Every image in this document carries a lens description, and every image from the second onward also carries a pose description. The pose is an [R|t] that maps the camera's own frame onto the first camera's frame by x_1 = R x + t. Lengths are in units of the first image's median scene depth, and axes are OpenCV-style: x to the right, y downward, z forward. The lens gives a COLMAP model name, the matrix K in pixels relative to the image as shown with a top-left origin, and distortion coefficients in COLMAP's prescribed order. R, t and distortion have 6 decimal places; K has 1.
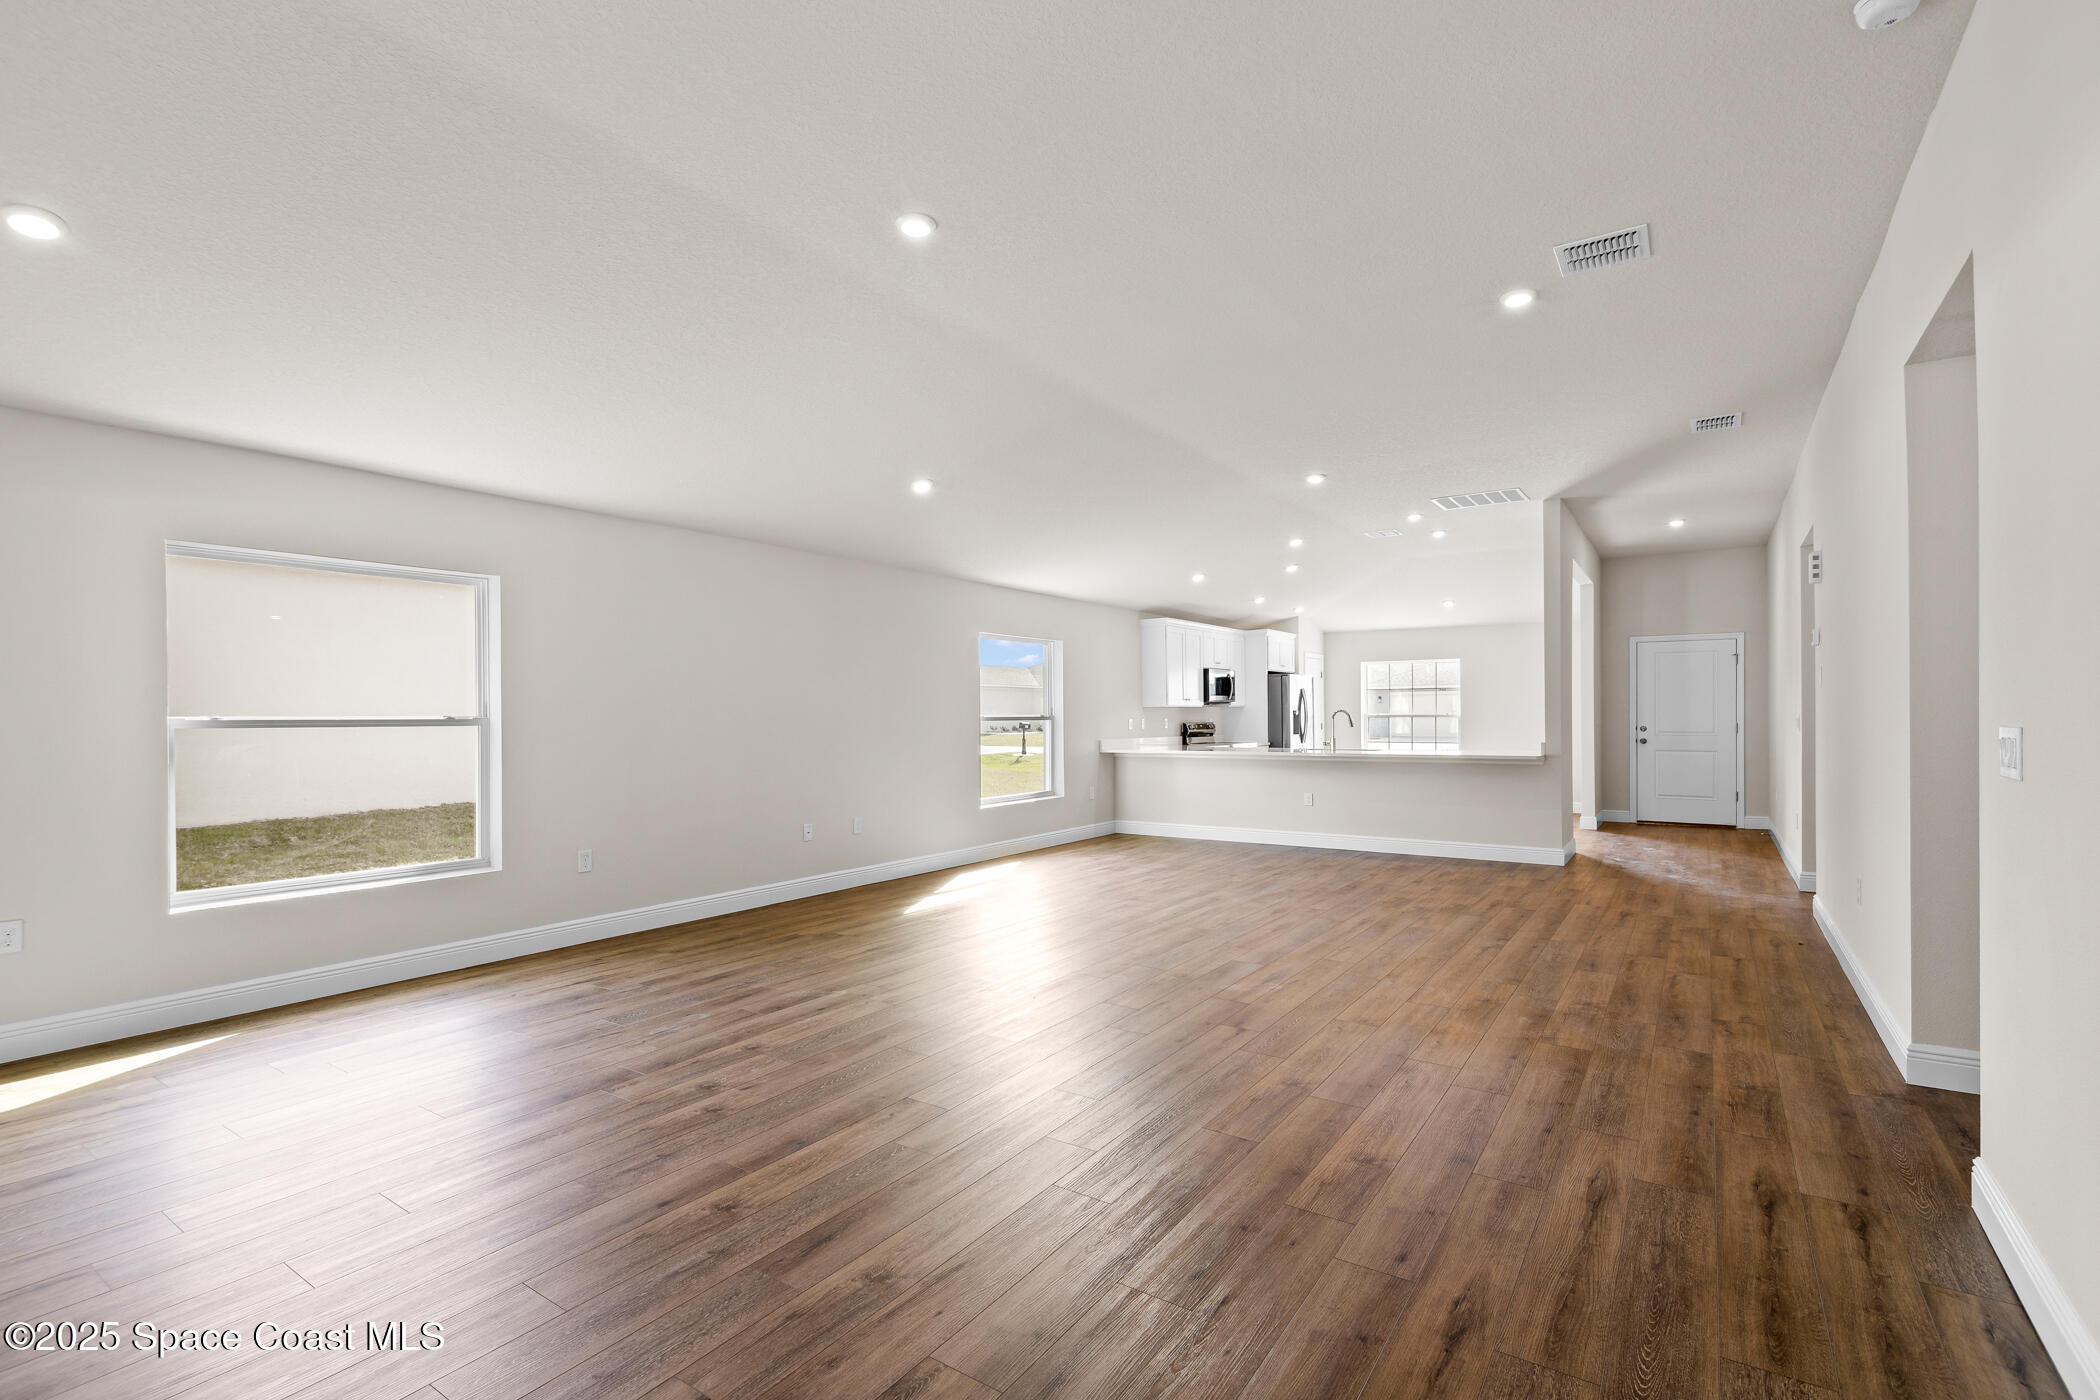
lens RADIAL K [[947.6, 0, 1069.5], [0, 947.6, 700.4], [0, 0, 1]] dist [0.002515, -0.002236]
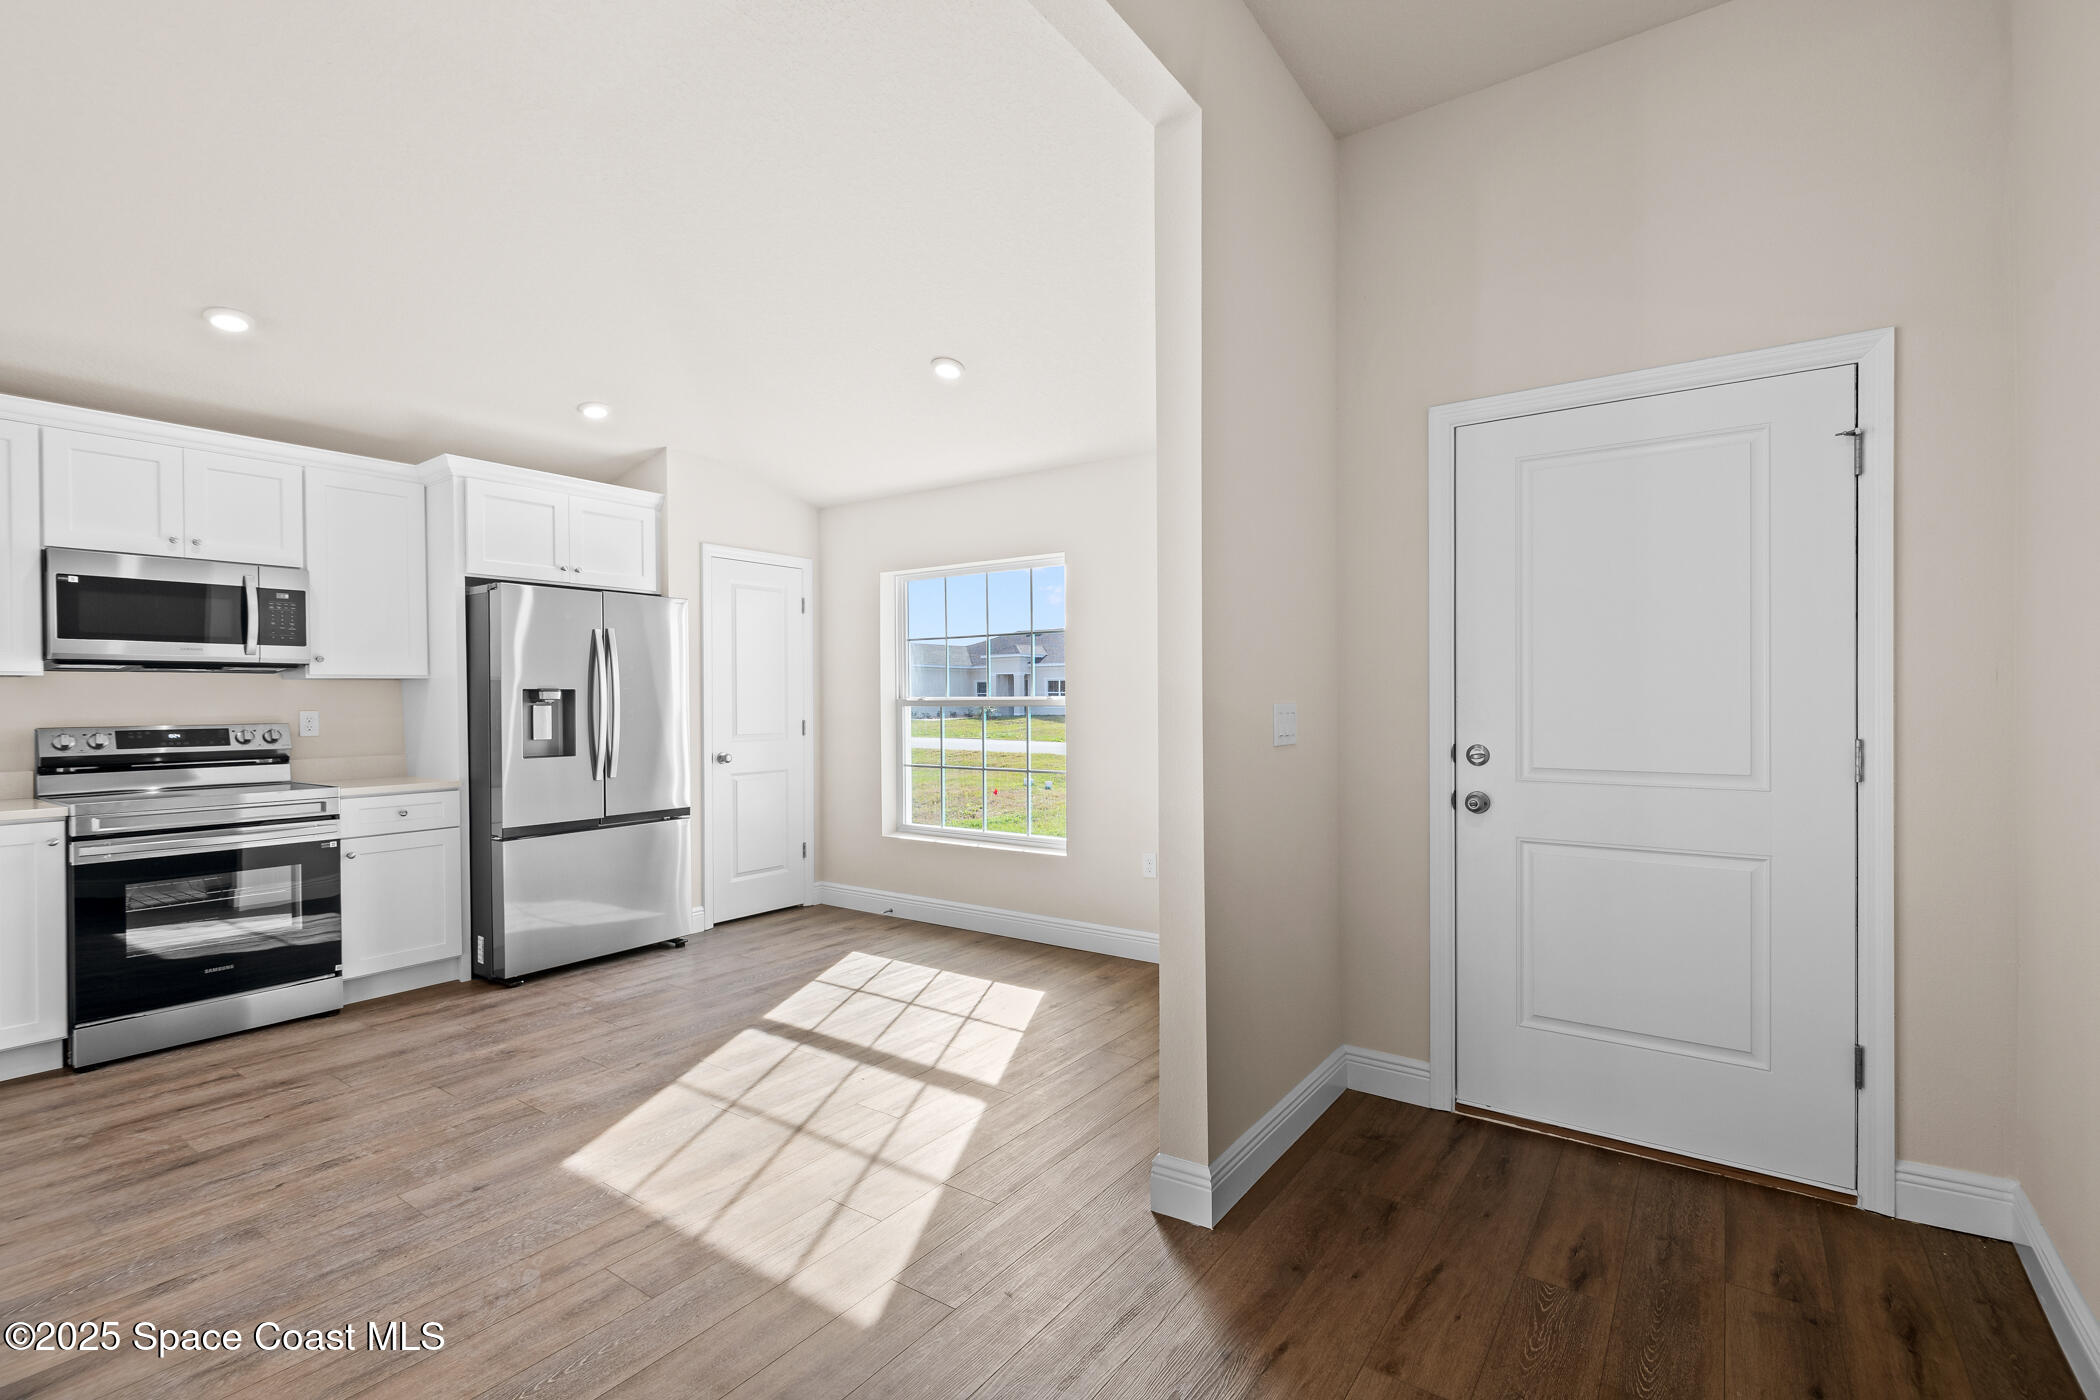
lens RADIAL K [[947.6, 0, 1059.8], [0, 947.6, 704.2], [0, 0, 1]] dist [0.002515, -0.002236]
pose [[0.999828, -0.001538, -0.018470, 0.501542], [0.001965, 0.999730, 0.023133, 0.009986], [0.018430, -0.023165, 0.999562, 0.748002]]
